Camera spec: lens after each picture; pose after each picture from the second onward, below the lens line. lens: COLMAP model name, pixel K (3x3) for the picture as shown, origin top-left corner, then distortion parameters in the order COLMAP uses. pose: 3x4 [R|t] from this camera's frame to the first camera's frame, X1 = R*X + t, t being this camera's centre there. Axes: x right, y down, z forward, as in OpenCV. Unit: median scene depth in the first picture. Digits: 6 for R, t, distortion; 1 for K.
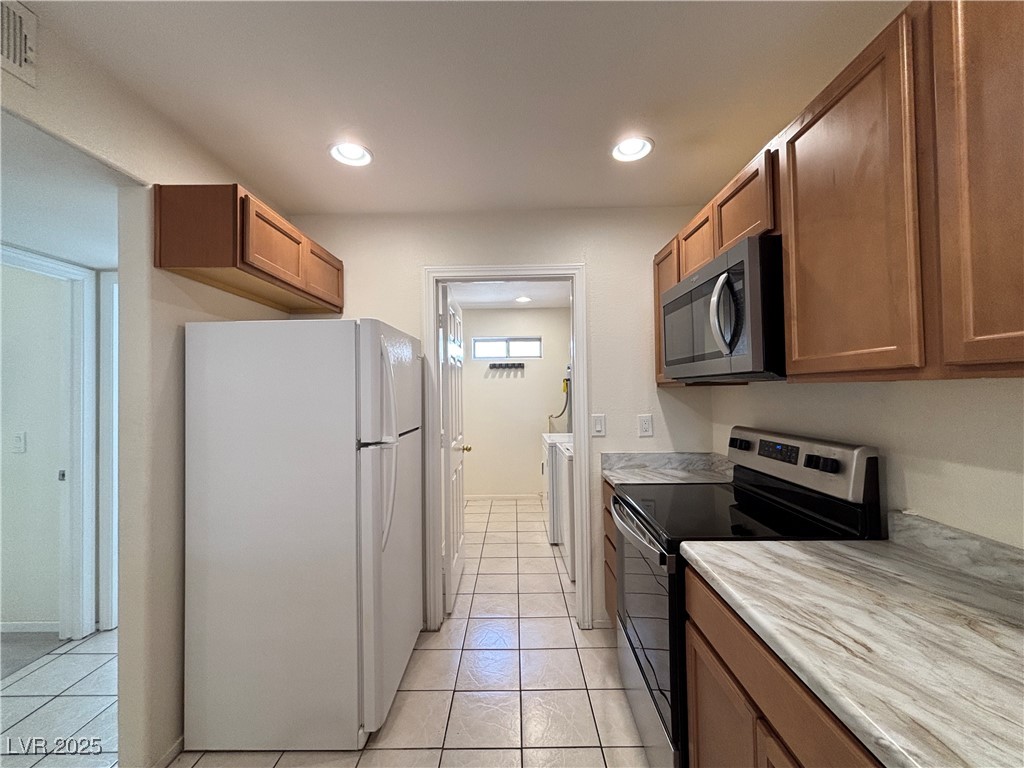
lens RADIAL K [[408.5, 0, 506.5], [0, 408.5, 385.2], [0, 0, 1]] dist [-0.009579, -0.000426]
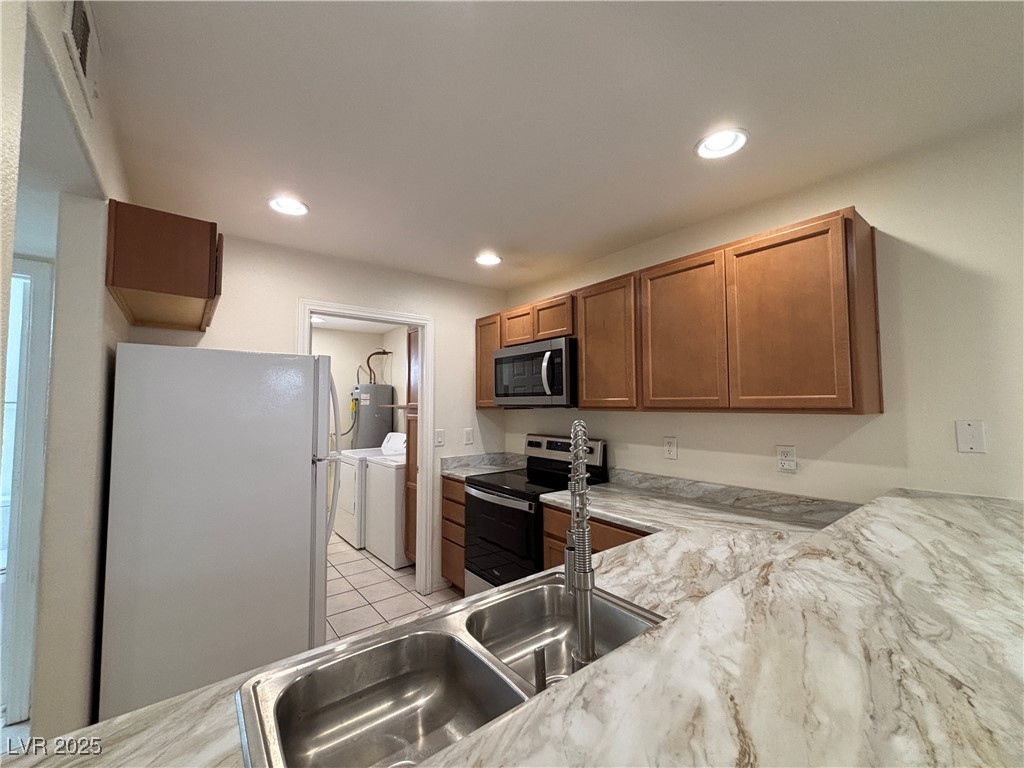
lens RADIAL K [[408.5, 0, 506.7], [0, 408.5, 383.5], [0, 0, 1]] dist [-0.009579, -0.000426]
pose [[0.773695, 0.040706, 0.632250, -0.700855], [-0.014348, 0.998804, -0.046749, -0.031286], [-0.633396, 0.027098, 0.773353, -0.291941]]
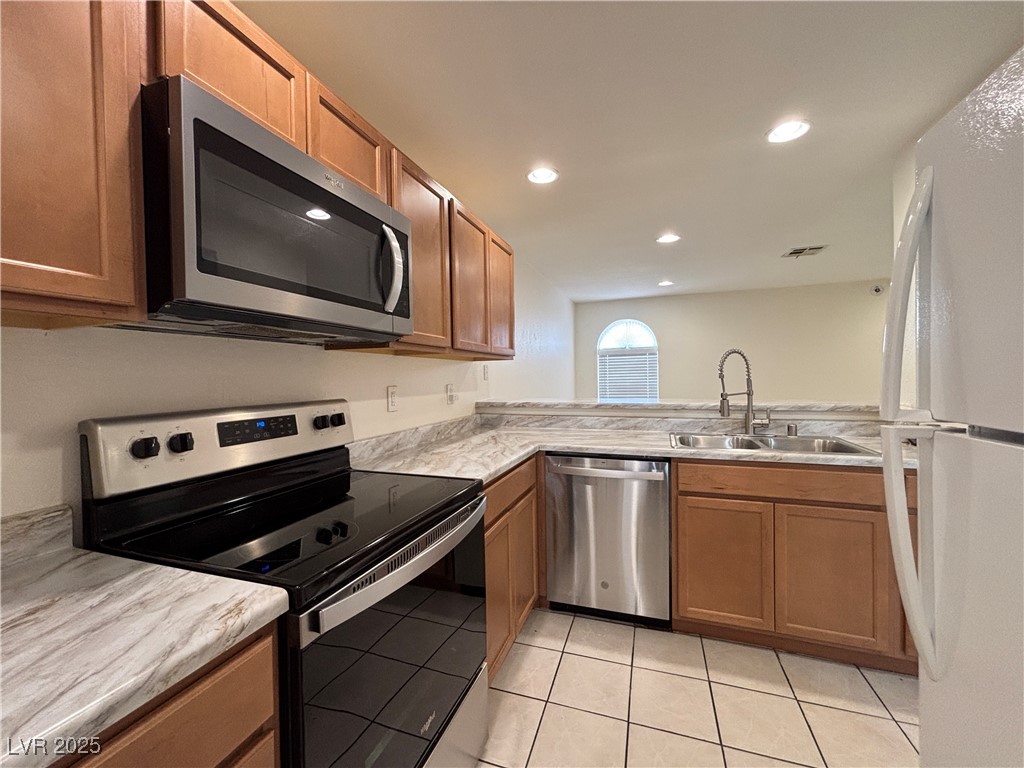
lens RADIAL K [[408.5, 0, 513.8], [0, 408.5, 378.7], [0, 0, 1]] dist [-0.009579, -0.000426]
pose [[-0.950345, 0.009724, 0.311046, -0.030463], [0.008294, 0.999948, -0.005918, 0.075118], [-0.311087, -0.003044, -0.950376, 1.594590]]
